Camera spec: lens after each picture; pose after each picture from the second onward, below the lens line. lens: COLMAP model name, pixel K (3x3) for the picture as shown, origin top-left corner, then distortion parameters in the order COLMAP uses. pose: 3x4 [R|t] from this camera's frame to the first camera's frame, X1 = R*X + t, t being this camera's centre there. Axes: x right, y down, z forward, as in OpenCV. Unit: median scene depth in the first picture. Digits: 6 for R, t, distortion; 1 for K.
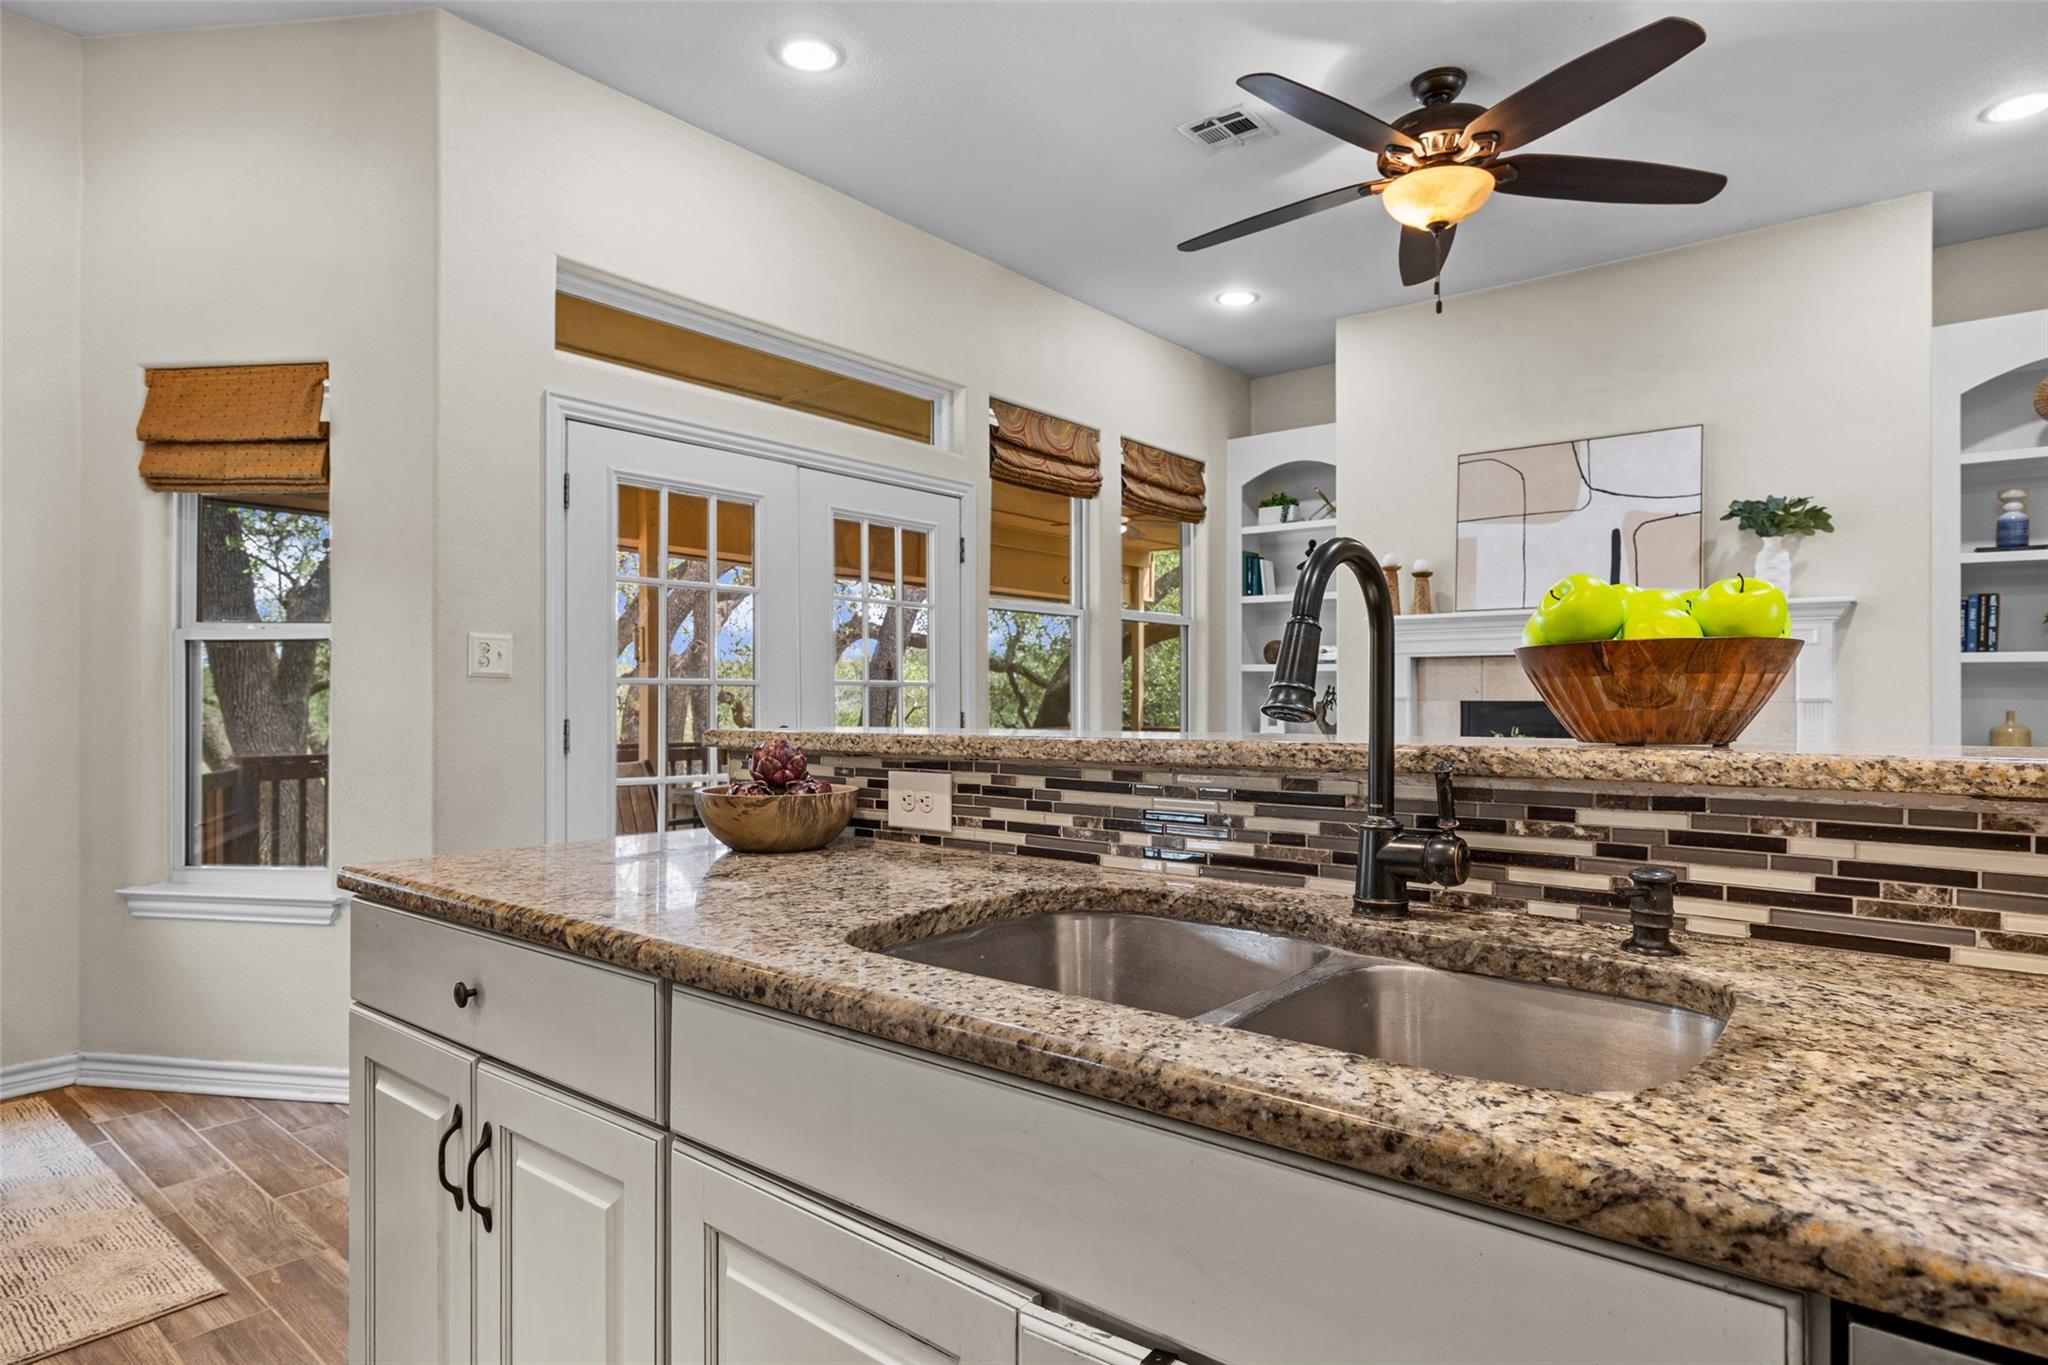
lens RADIAL K [[1121.4, 0, 1025.5], [0, 1121.4, 693.2], [0, 0, 1]] dist [0.000034, -0.000237]
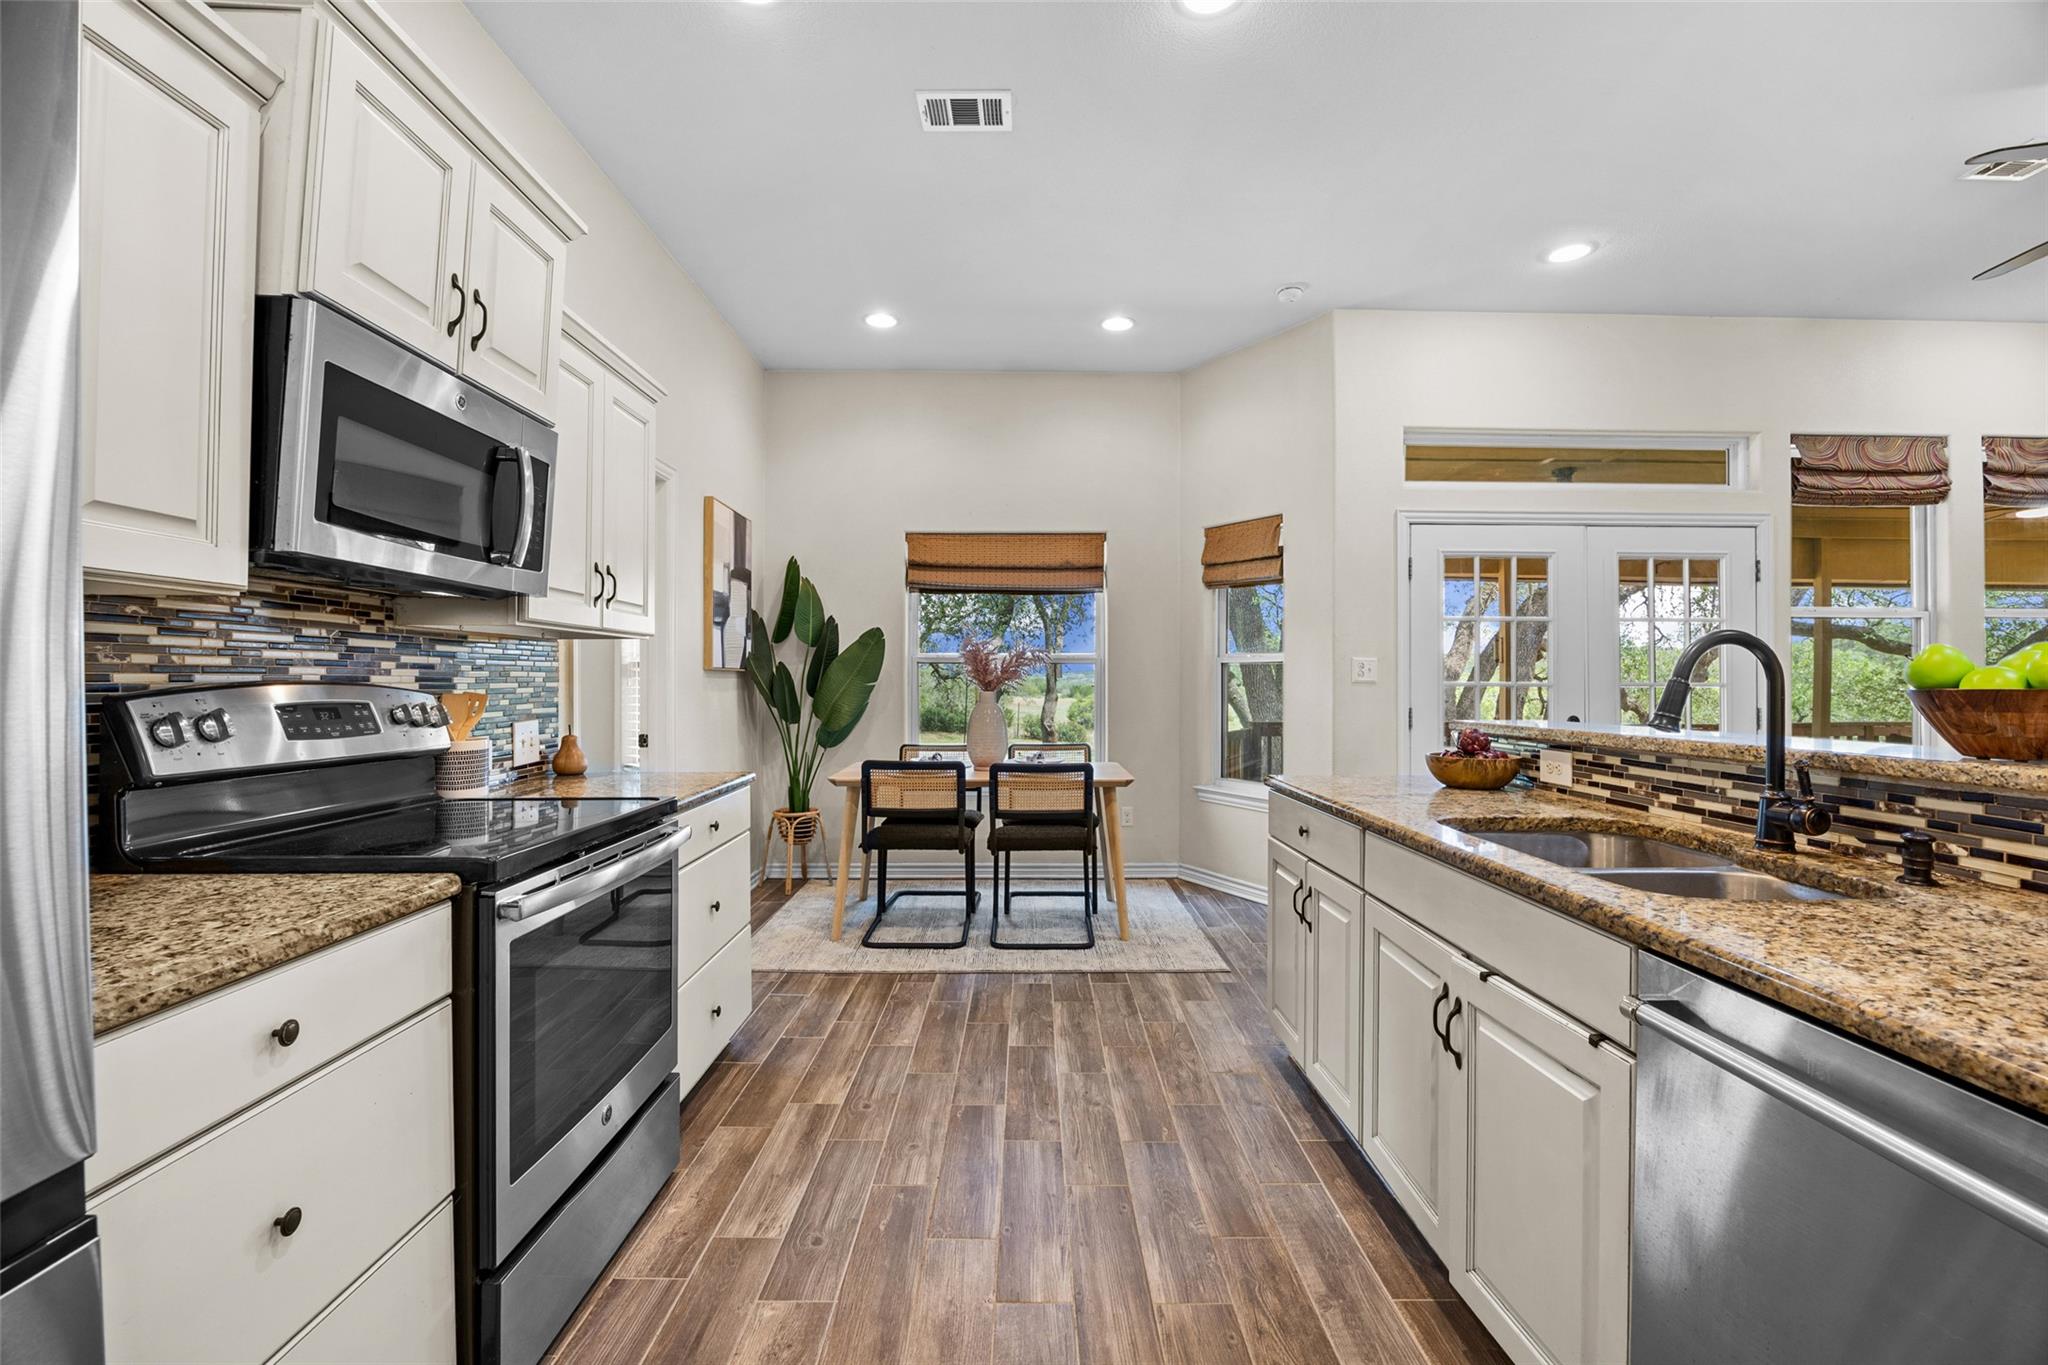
lens RADIAL K [[870.8, 0, 1018.2], [0, 870.8, 678.7], [0, 0, 1]] dist [-0.023529, 0.000417]
pose [[0.631332, 0.000348, -0.775512, 0.456277], [0.000316, 1.000000, 0.000705, -0.045440], [0.775512, -0.000690, 0.631332, -0.522579]]
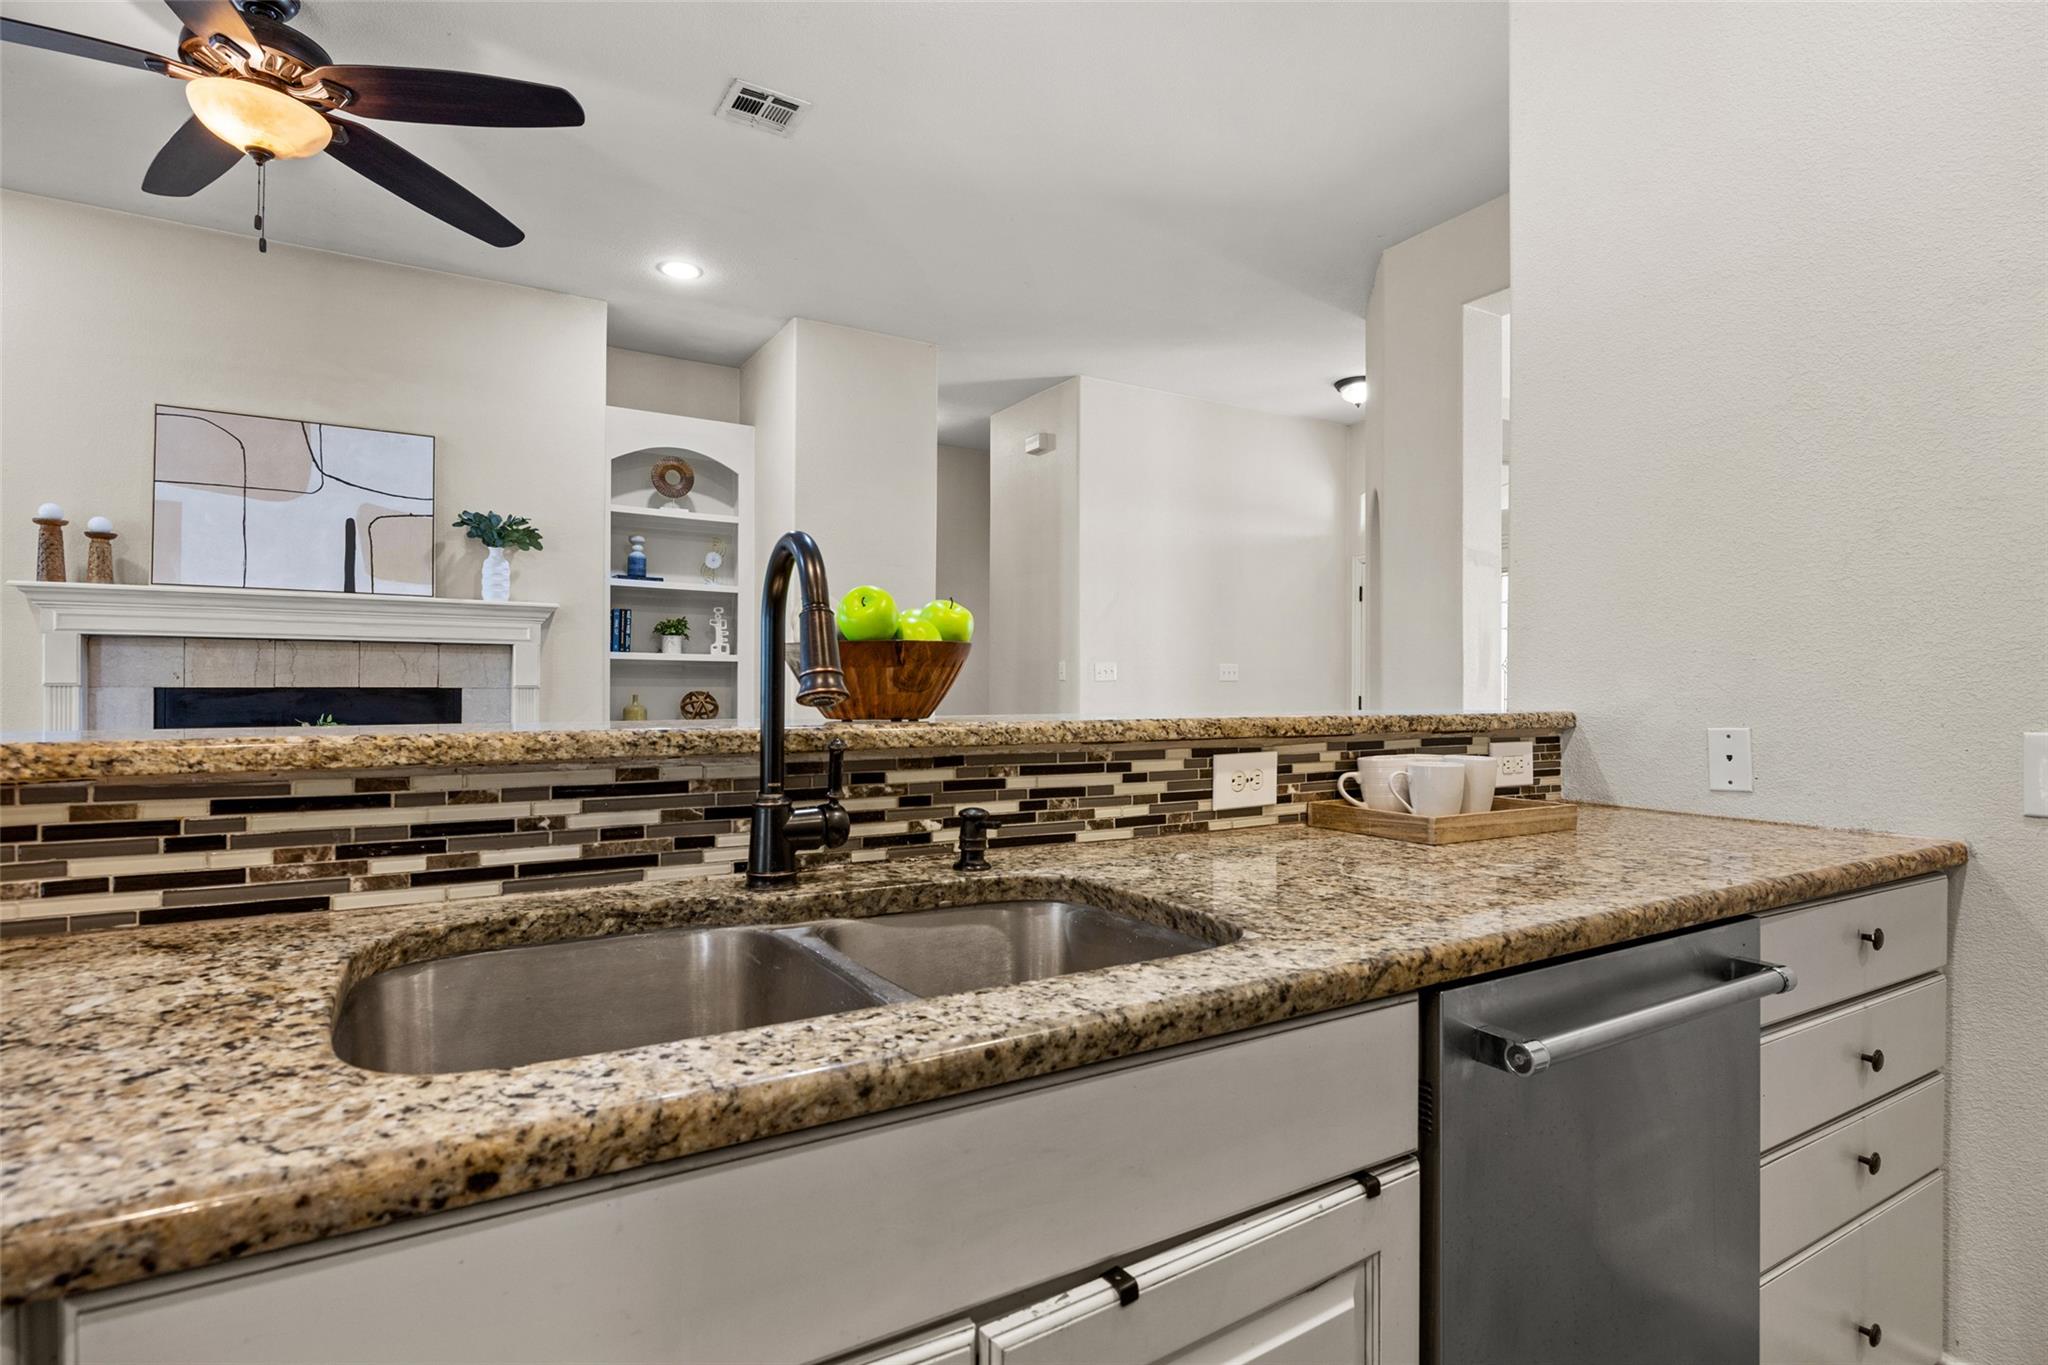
lens RADIAL K [[1014.4, 0, 1024.9], [0, 1014.4, 688.8], [0, 0, 1]] dist [-0.007946, -0.000747]
pose [[0.340577, -0.000230, 0.940217, -0.391592], [-0.006898, 0.999972, 0.002743, 0.003923], [-0.940191, -0.007419, 0.340566, 0.343222]]
